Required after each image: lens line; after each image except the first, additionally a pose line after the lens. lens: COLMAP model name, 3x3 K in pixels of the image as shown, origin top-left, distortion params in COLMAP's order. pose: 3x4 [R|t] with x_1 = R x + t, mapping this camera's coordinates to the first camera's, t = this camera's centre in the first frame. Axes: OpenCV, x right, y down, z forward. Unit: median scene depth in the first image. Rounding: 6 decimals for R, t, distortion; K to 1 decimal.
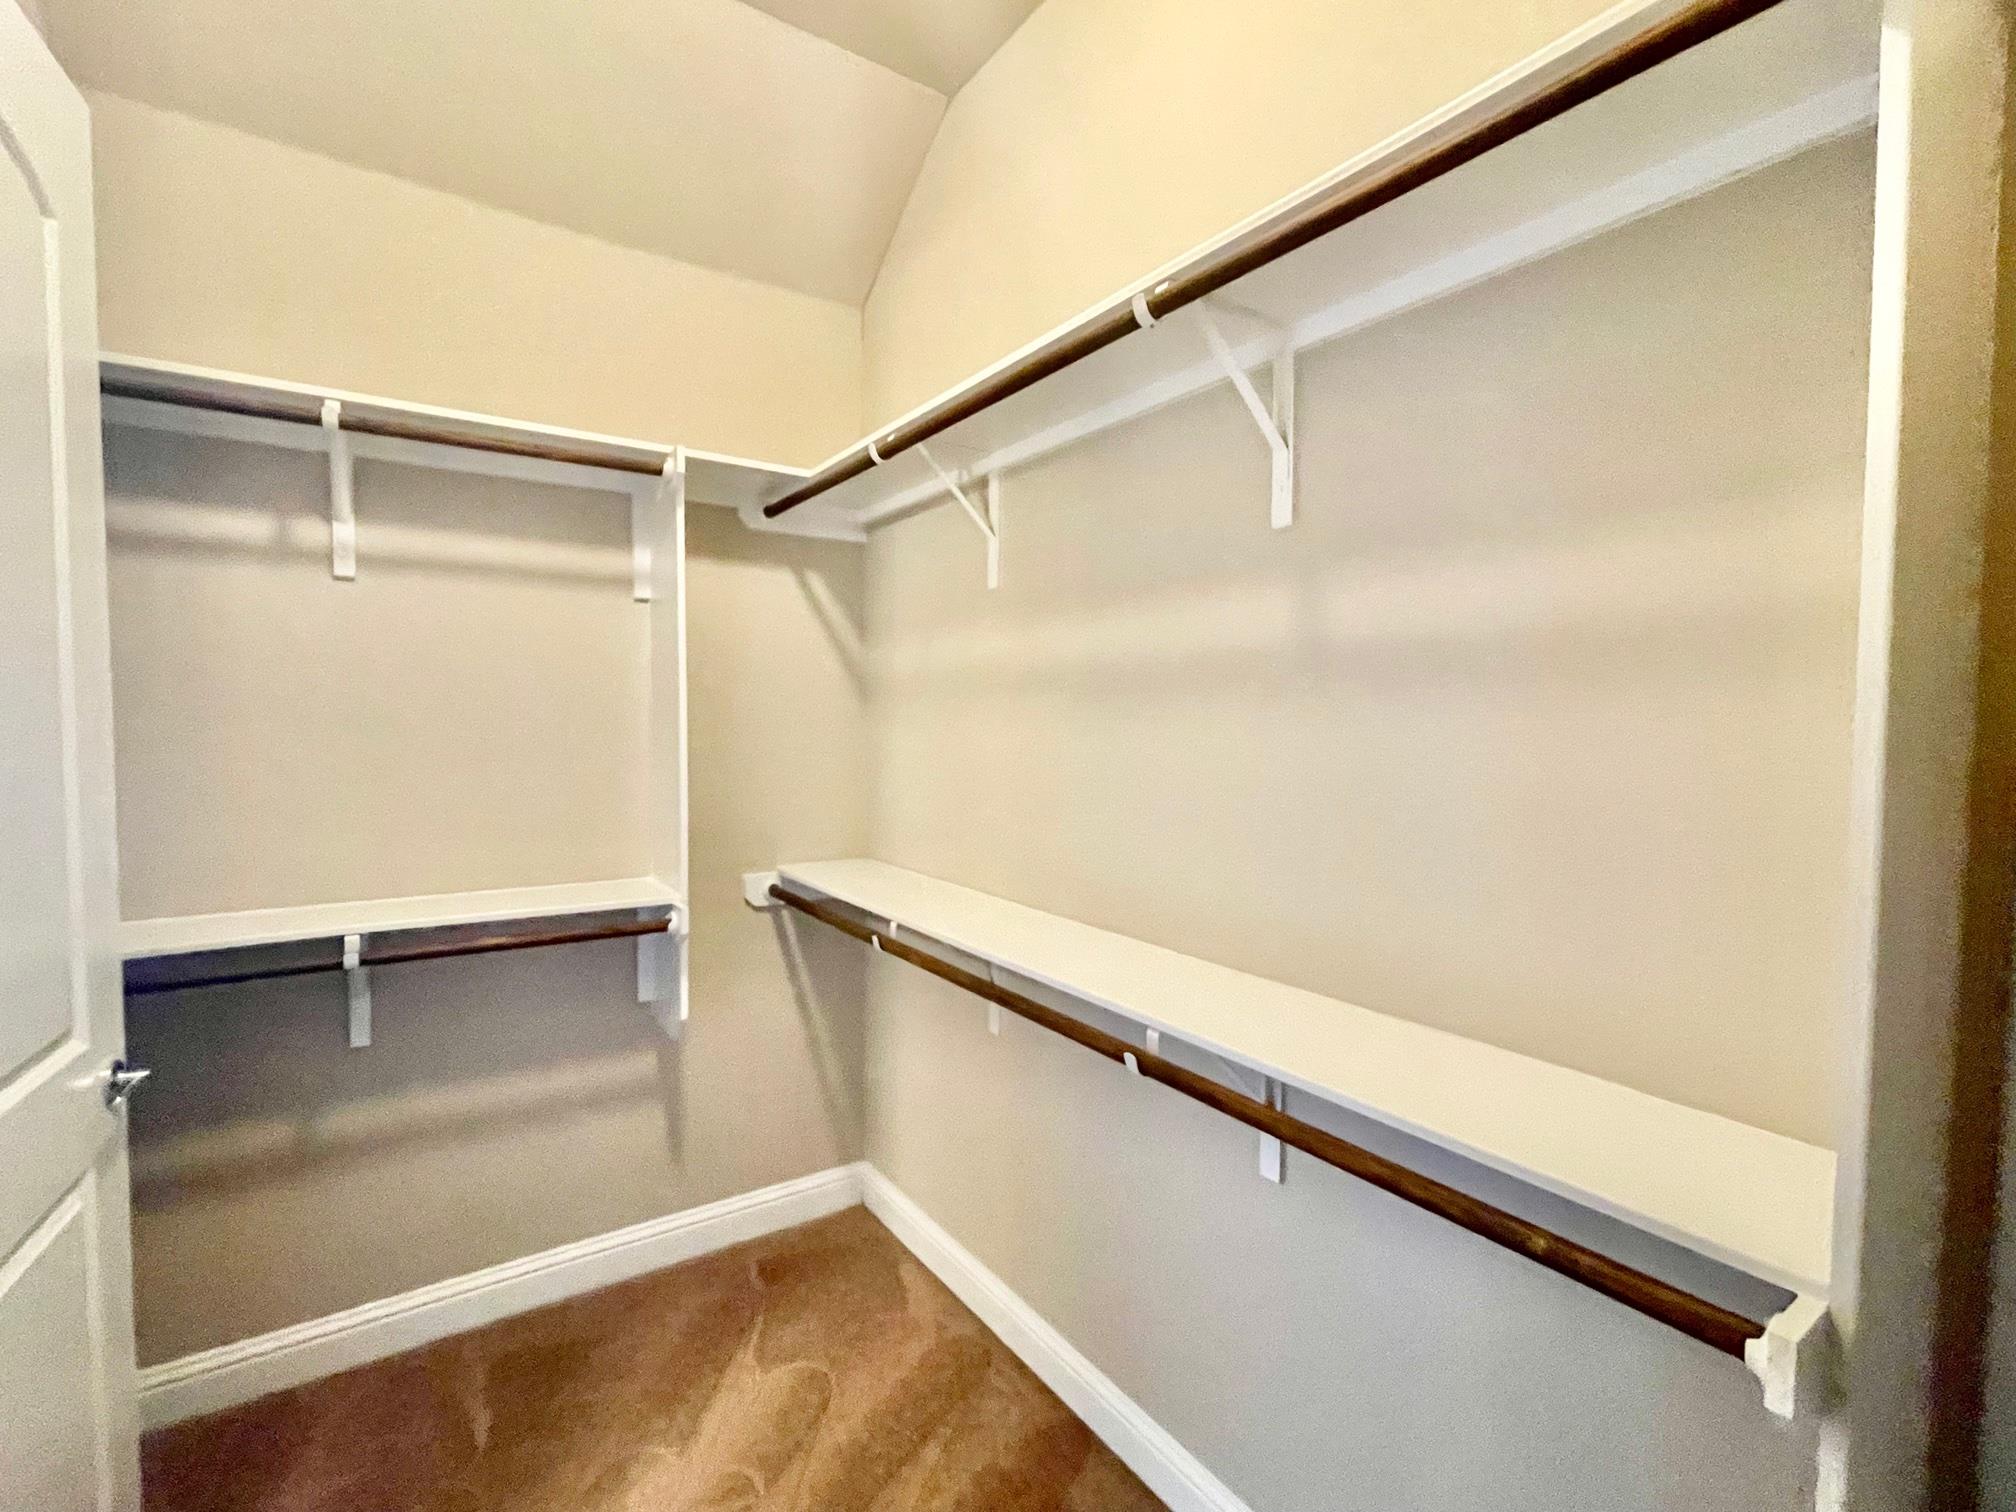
lens RADIAL K [[904.4, 0, 998.6], [0, 904.4, 756.5], [0, 0, 1]] dist [0.003601, 0.000245]
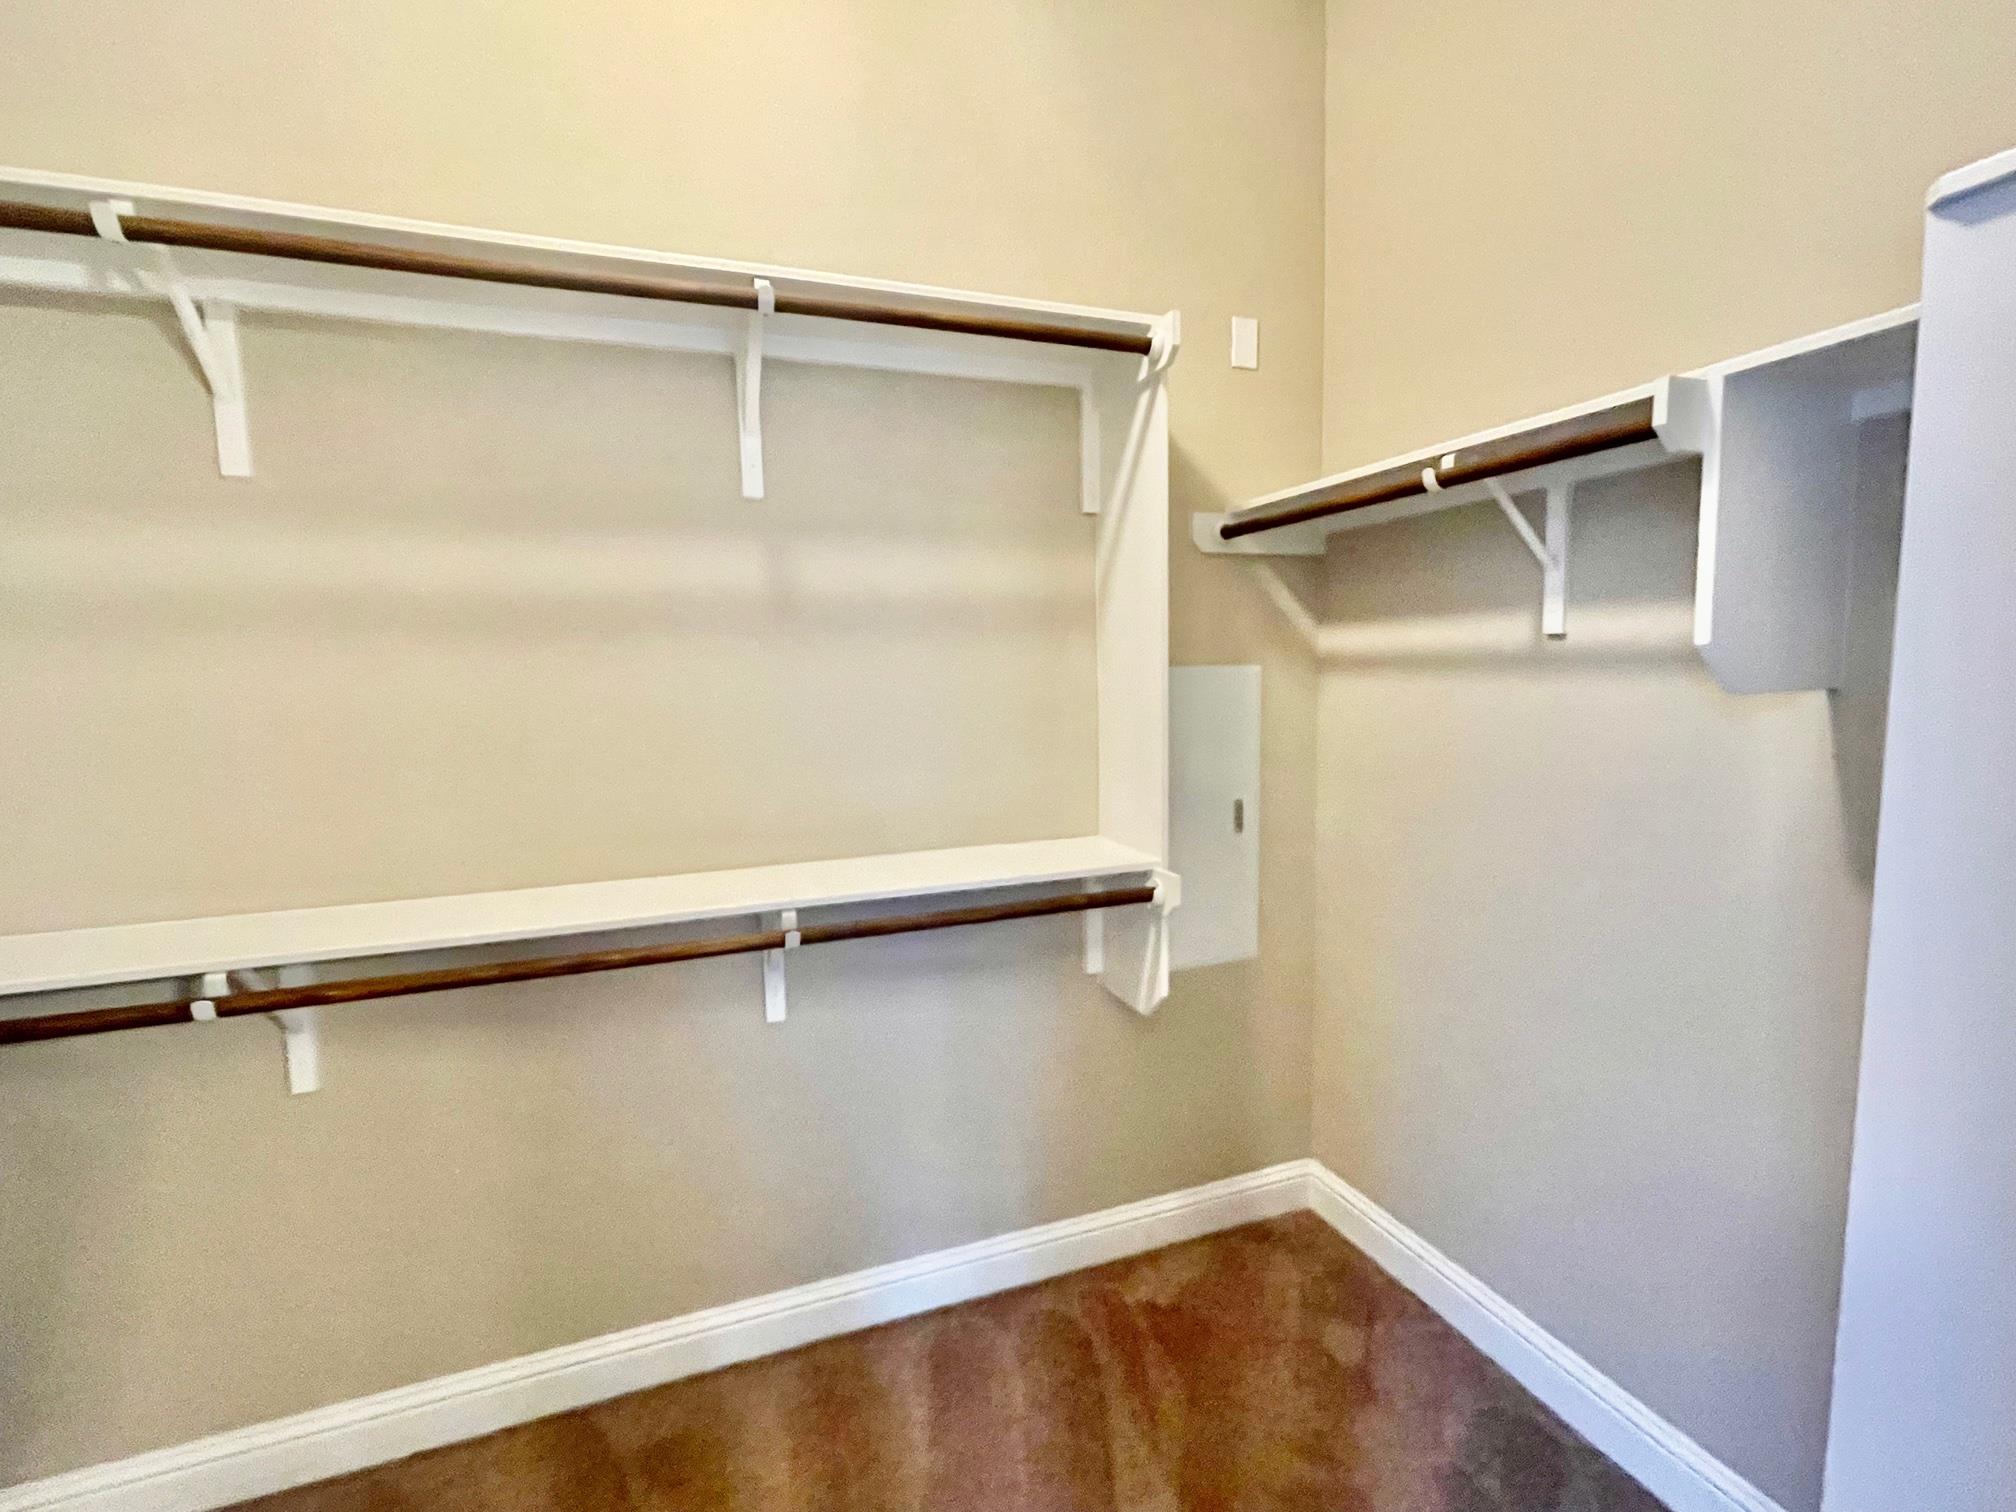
lens RADIAL K [[904.4, 0, 998.6], [0, 904.4, 756.5], [0, 0, 1]] dist [0.003601, 0.000245]
pose [[0.246373, -0.119062, 0.961834, -0.830155], [0.058464, 0.992444, 0.107876, -0.016058], [-0.967410, 0.029655, 0.251472, 0.387275]]
